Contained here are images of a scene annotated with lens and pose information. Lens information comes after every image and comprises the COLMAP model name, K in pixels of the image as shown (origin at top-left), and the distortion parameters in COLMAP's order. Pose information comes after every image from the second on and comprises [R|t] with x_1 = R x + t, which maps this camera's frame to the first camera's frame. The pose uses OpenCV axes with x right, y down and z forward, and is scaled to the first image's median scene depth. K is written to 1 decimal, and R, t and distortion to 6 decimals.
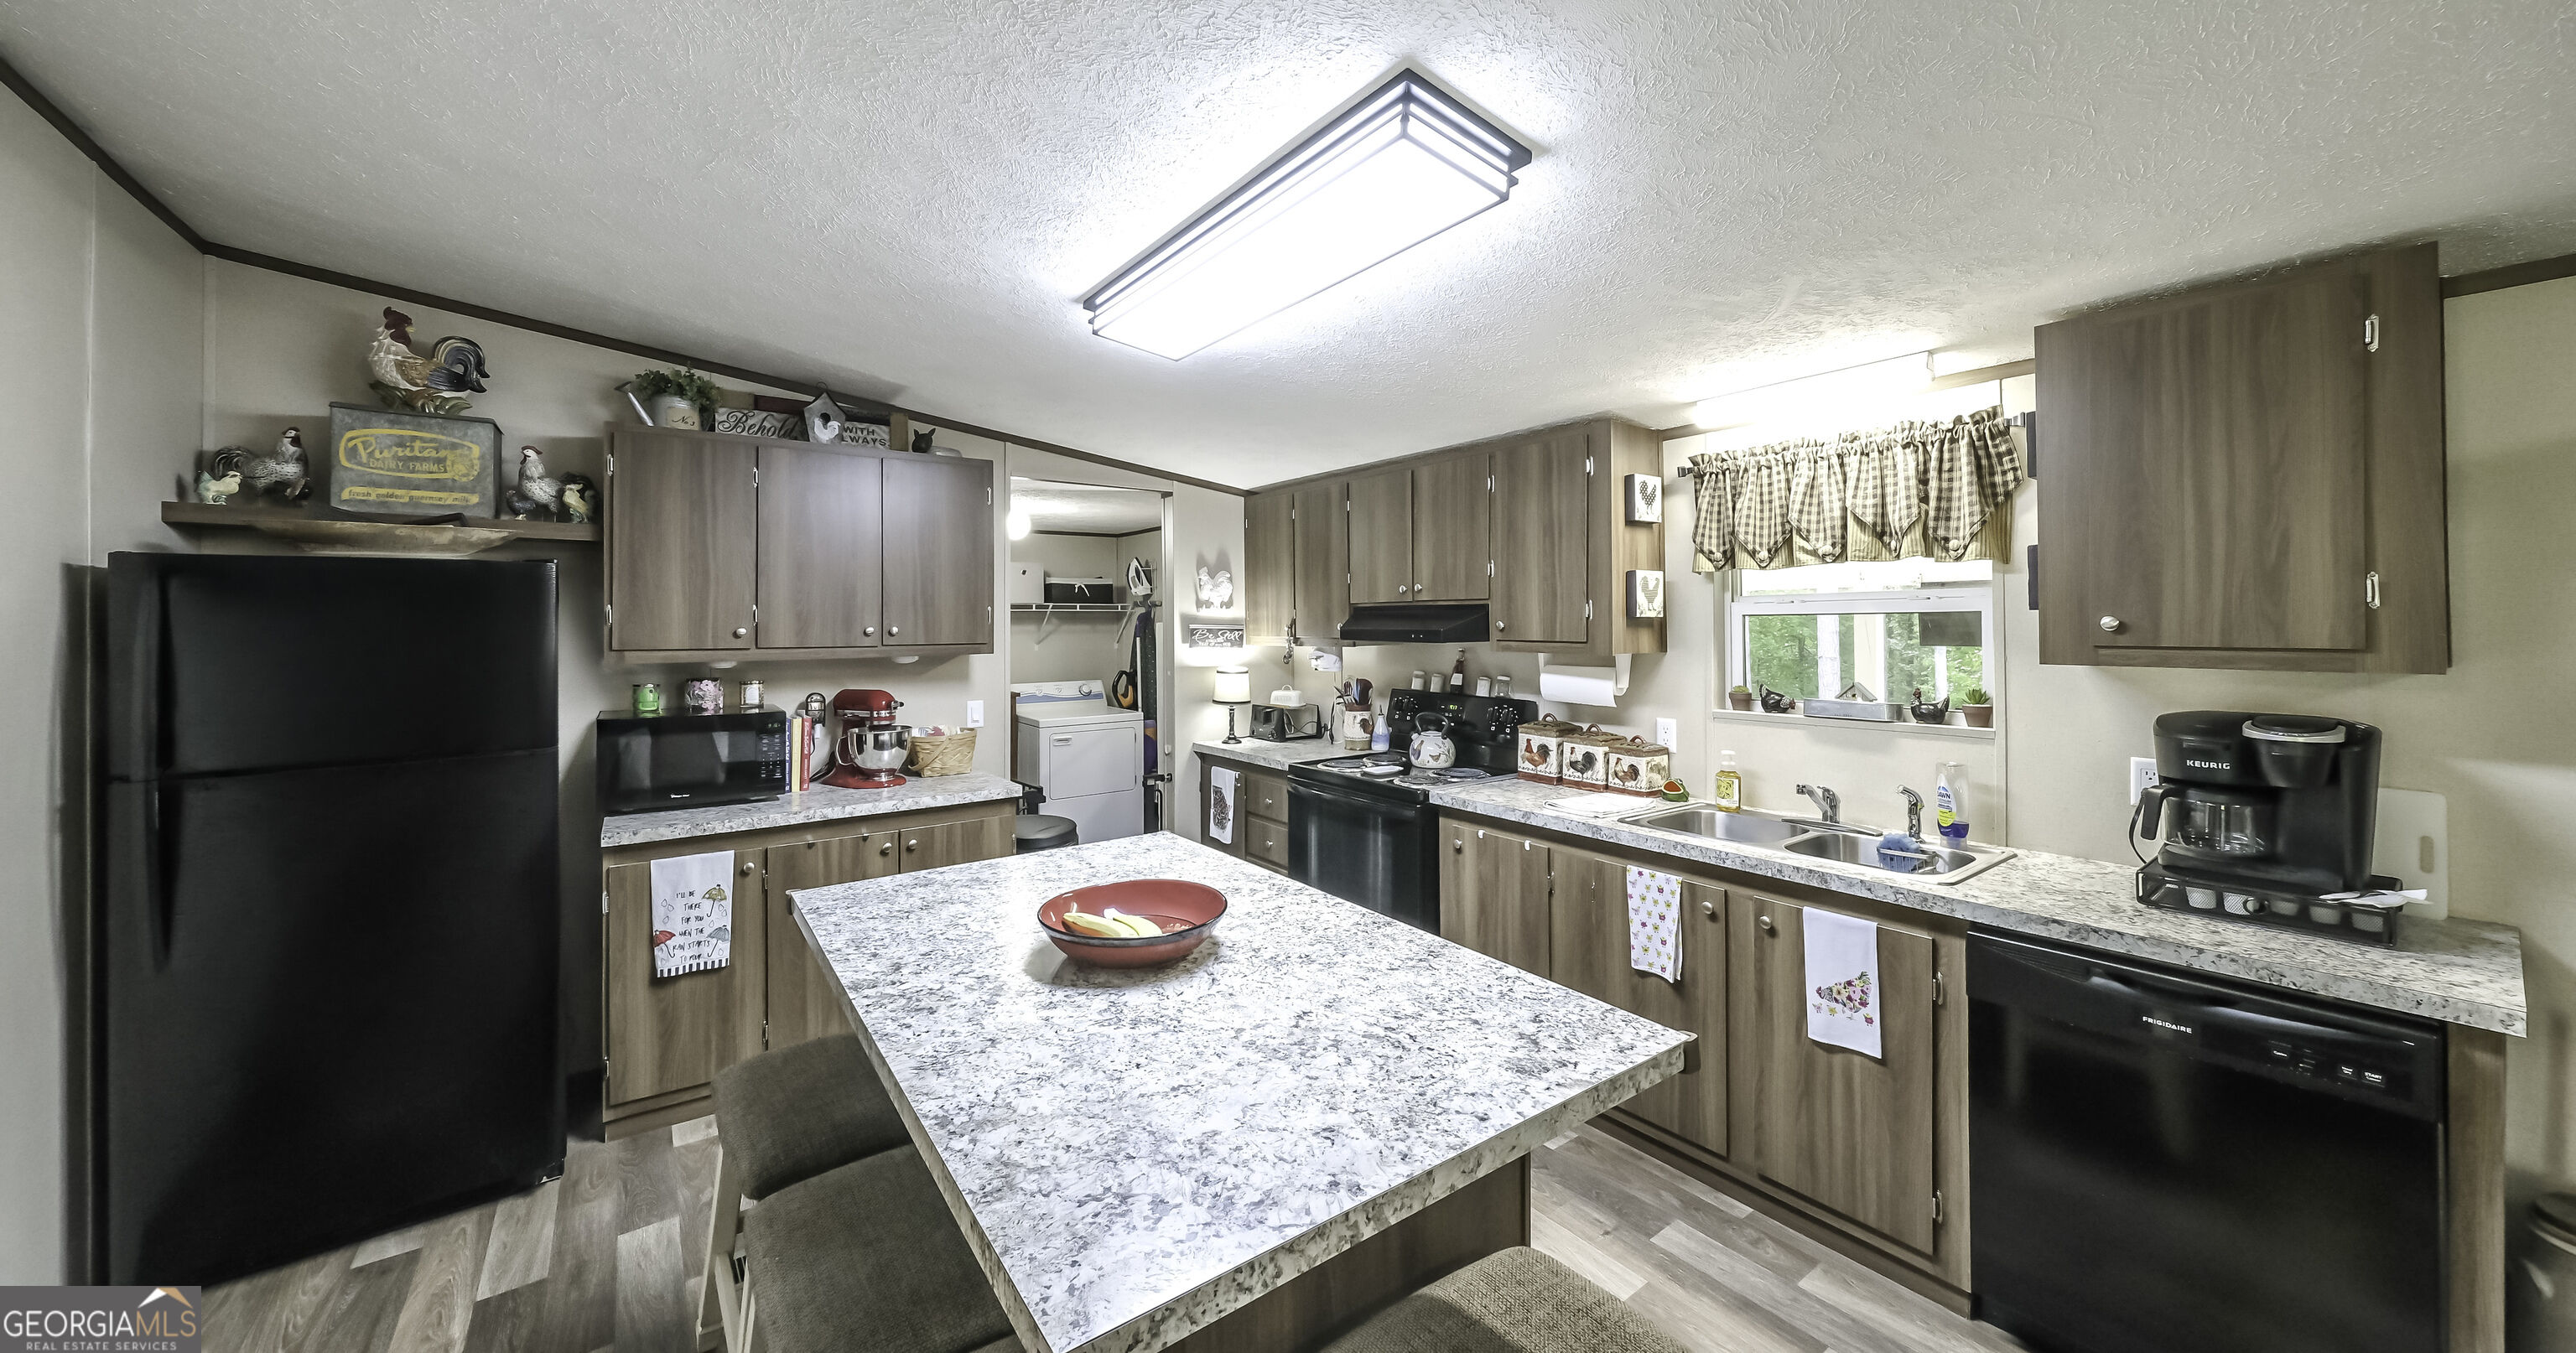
lens RADIAL K [[879.6, 0, 1288.1], [0, 879.6, 621.7], [0, 0, 1]] dist [-0.007151, -0.000141]
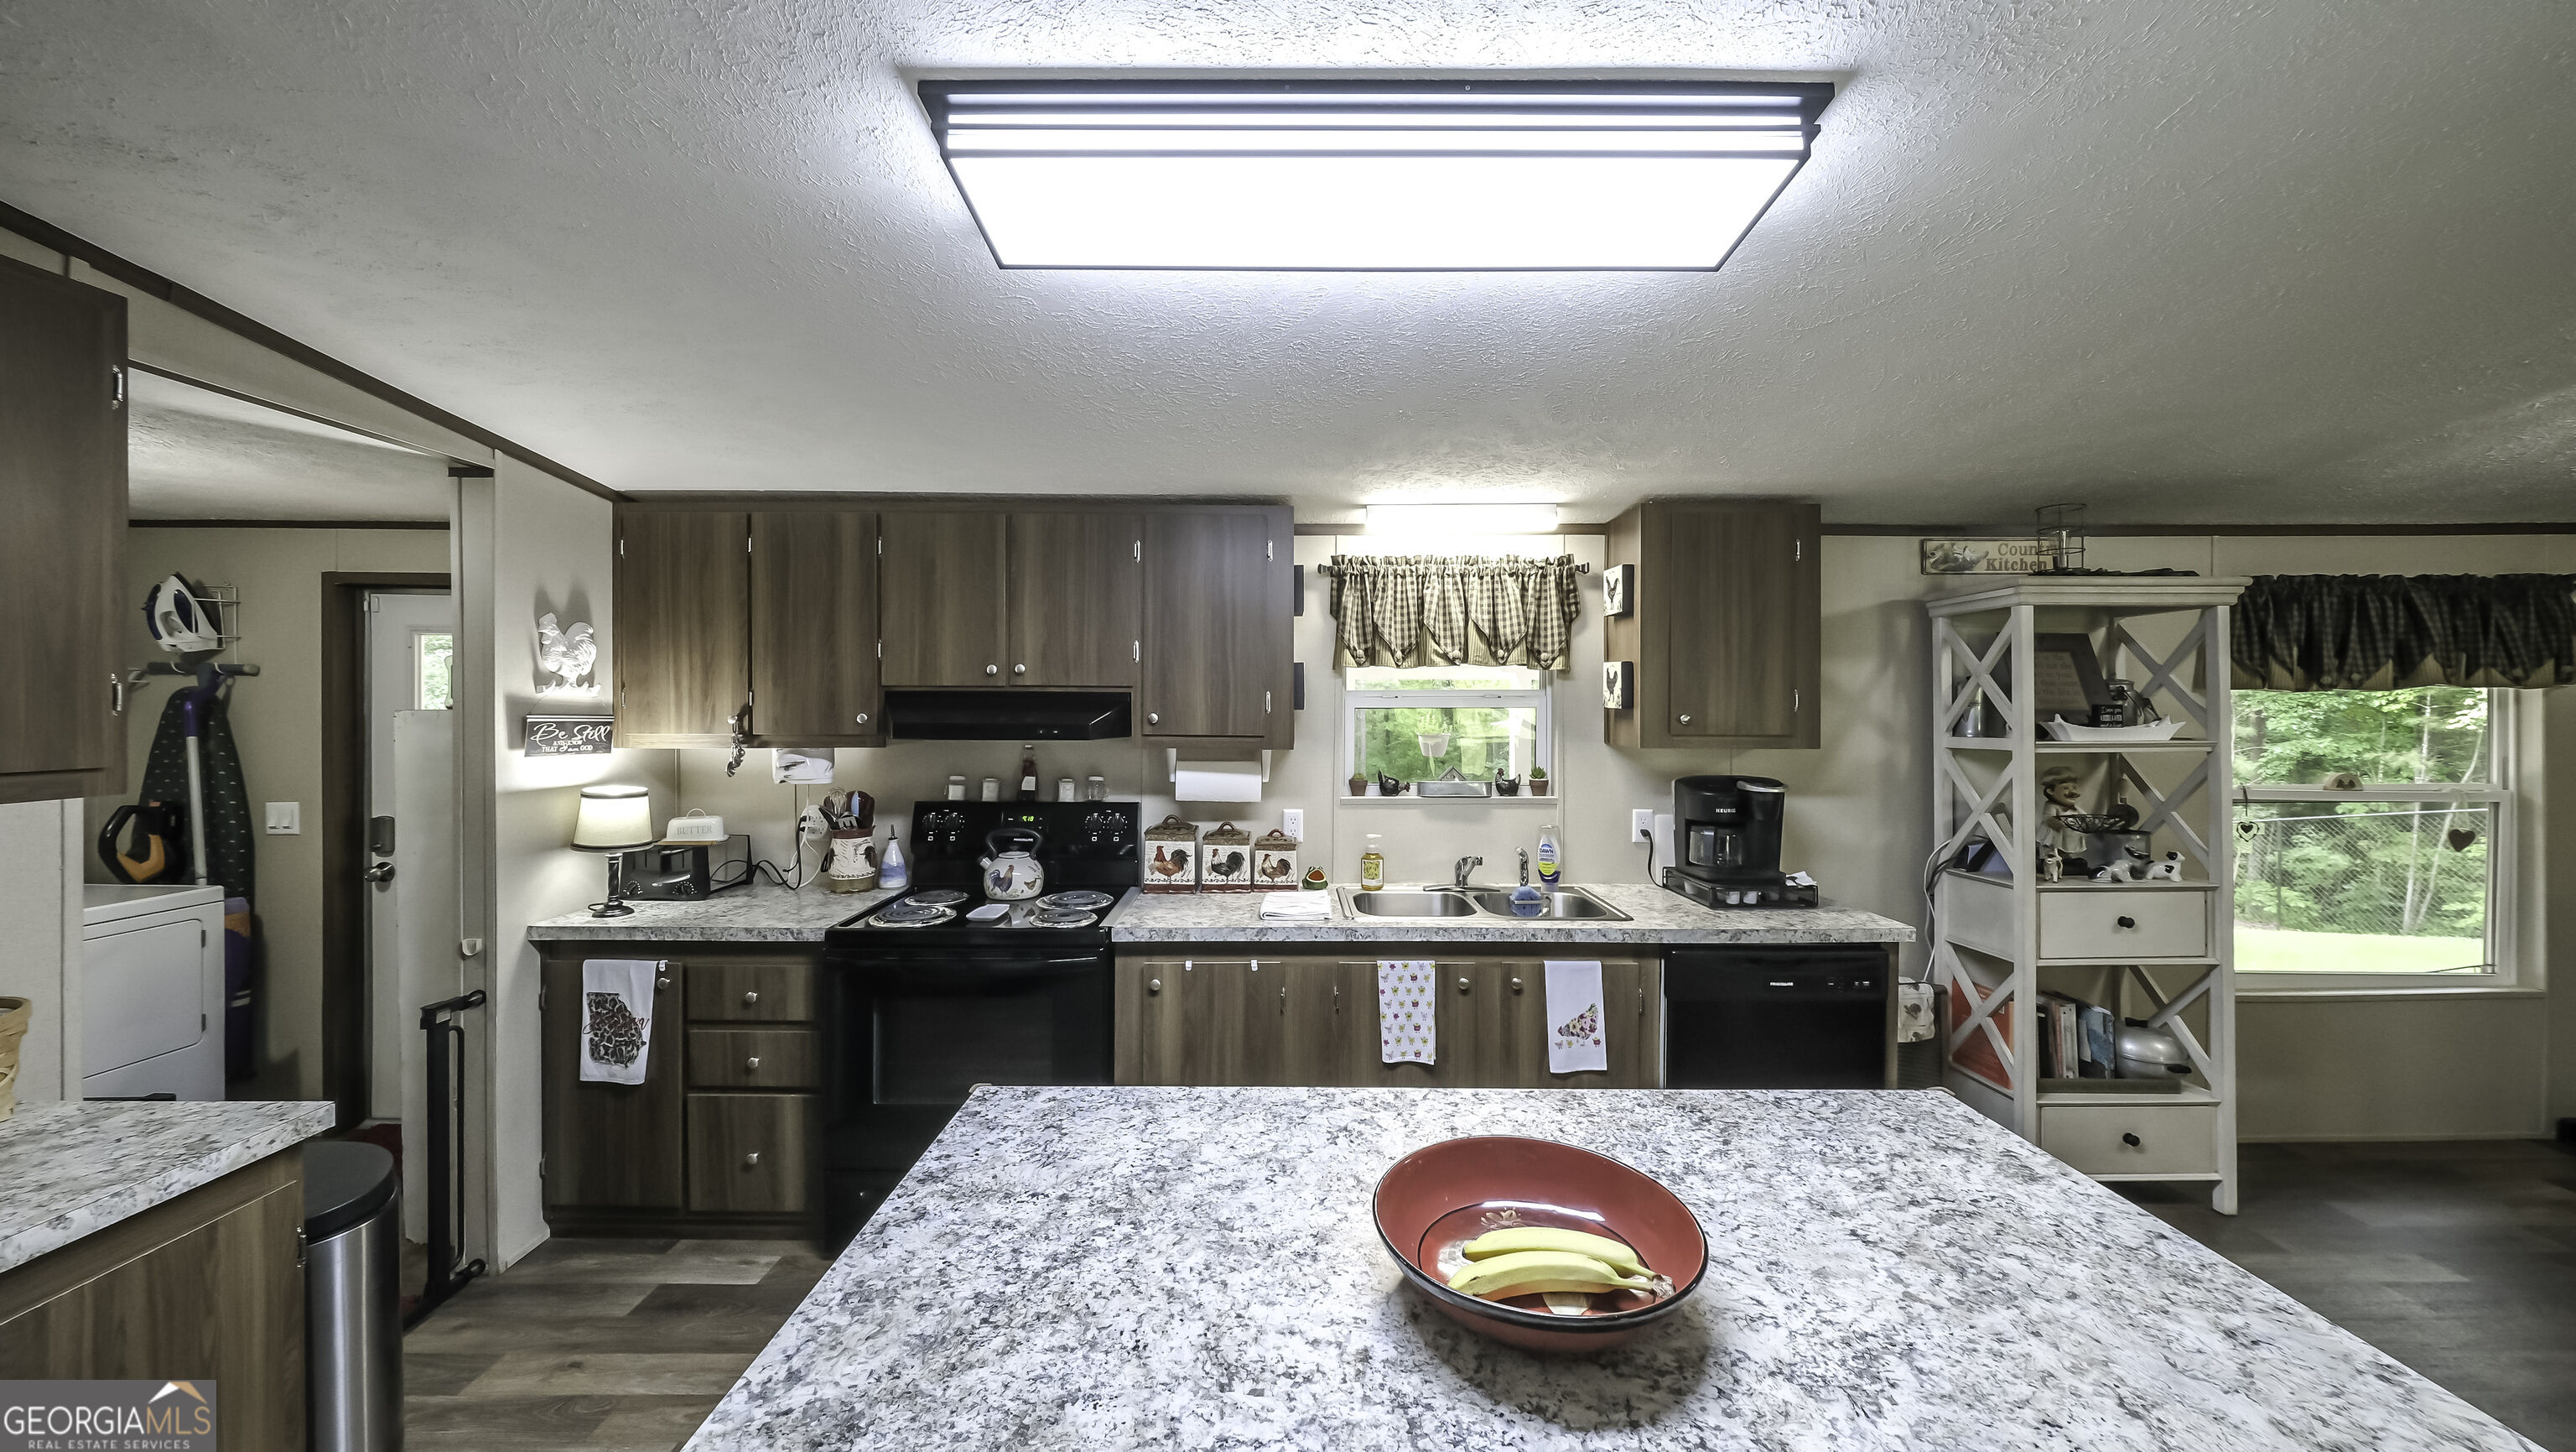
lens RADIAL K [[881.9, 0, 1273.6], [0, 881.9, 703.5], [0, 0, 1]] dist [-0.004775, -0.000094]
pose [[0.594060, 0.005431, 0.804403, -0.417714], [-0.008331, 0.999965, -0.000599, -0.011379], [-0.804378, -0.006346, 0.594084, 0.430766]]
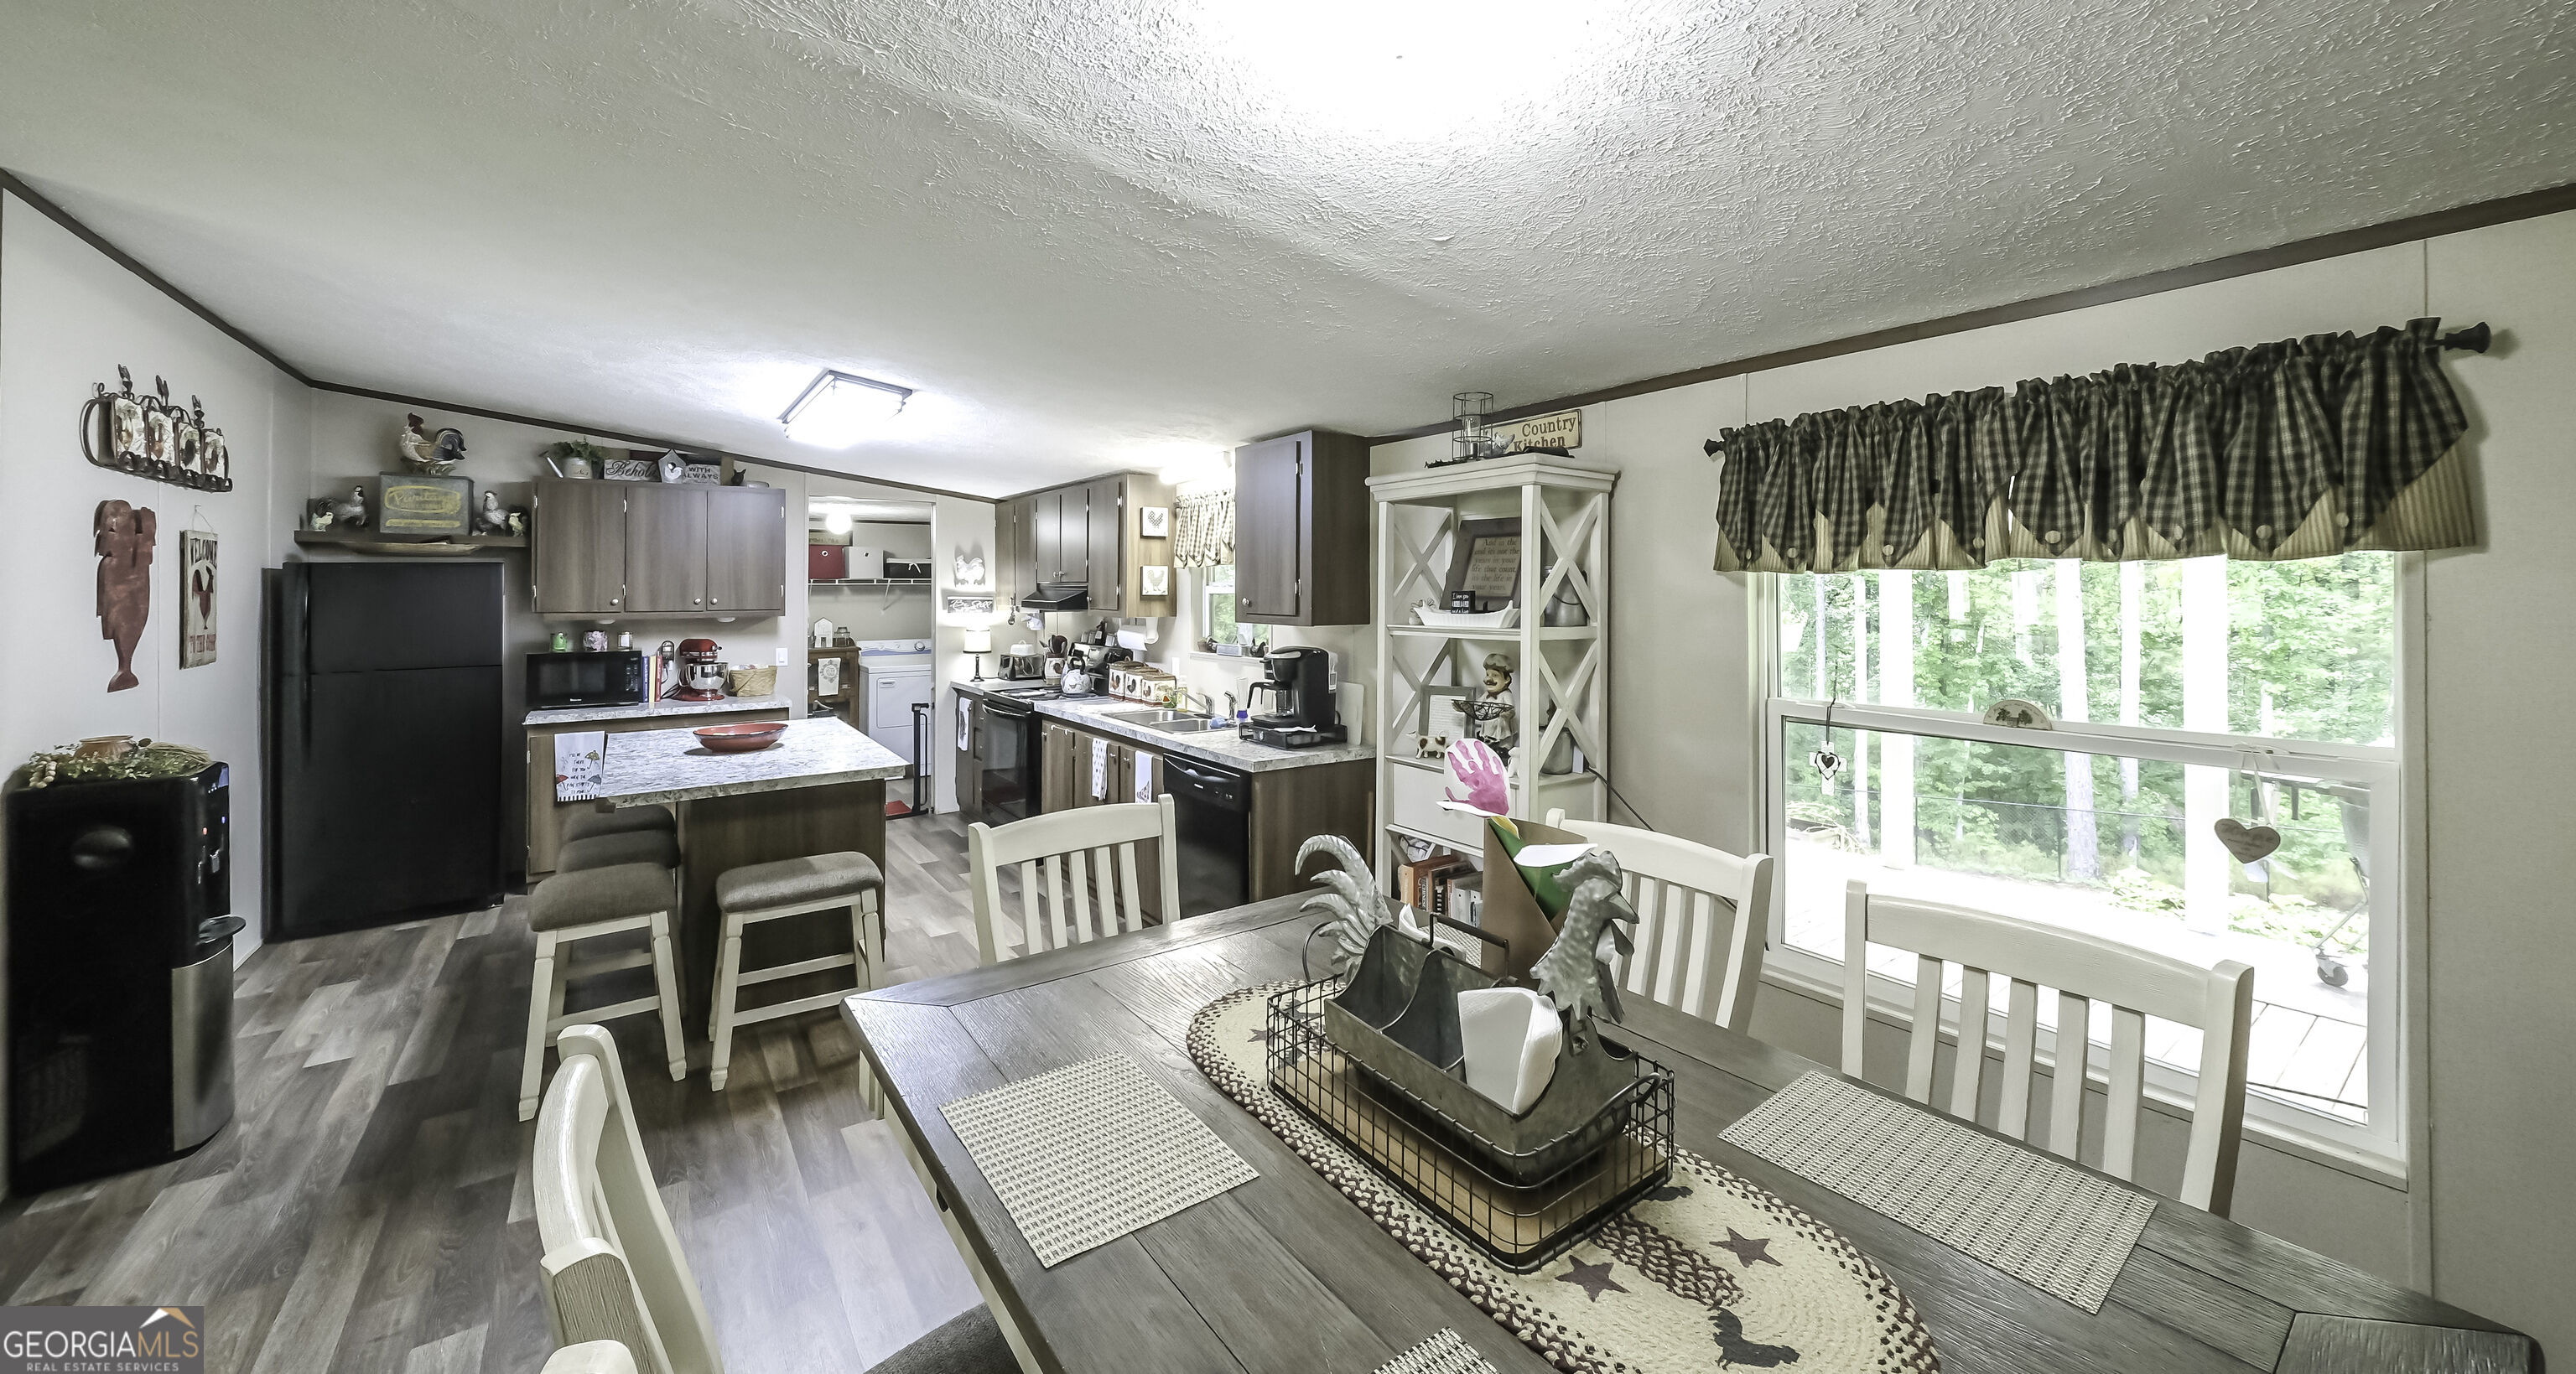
lens RADIAL K [[960.7, 0, 1280.9], [0, 960.7, 582.9], [0, 0, 1]] dist [-0.014135, 0.000014]
pose [[0.999479, 0.003809, -0.032038, 0.699358], [-0.003911, 0.999987, -0.003140, -0.023194], [0.032025, 0.003264, 0.999482, -0.763749]]
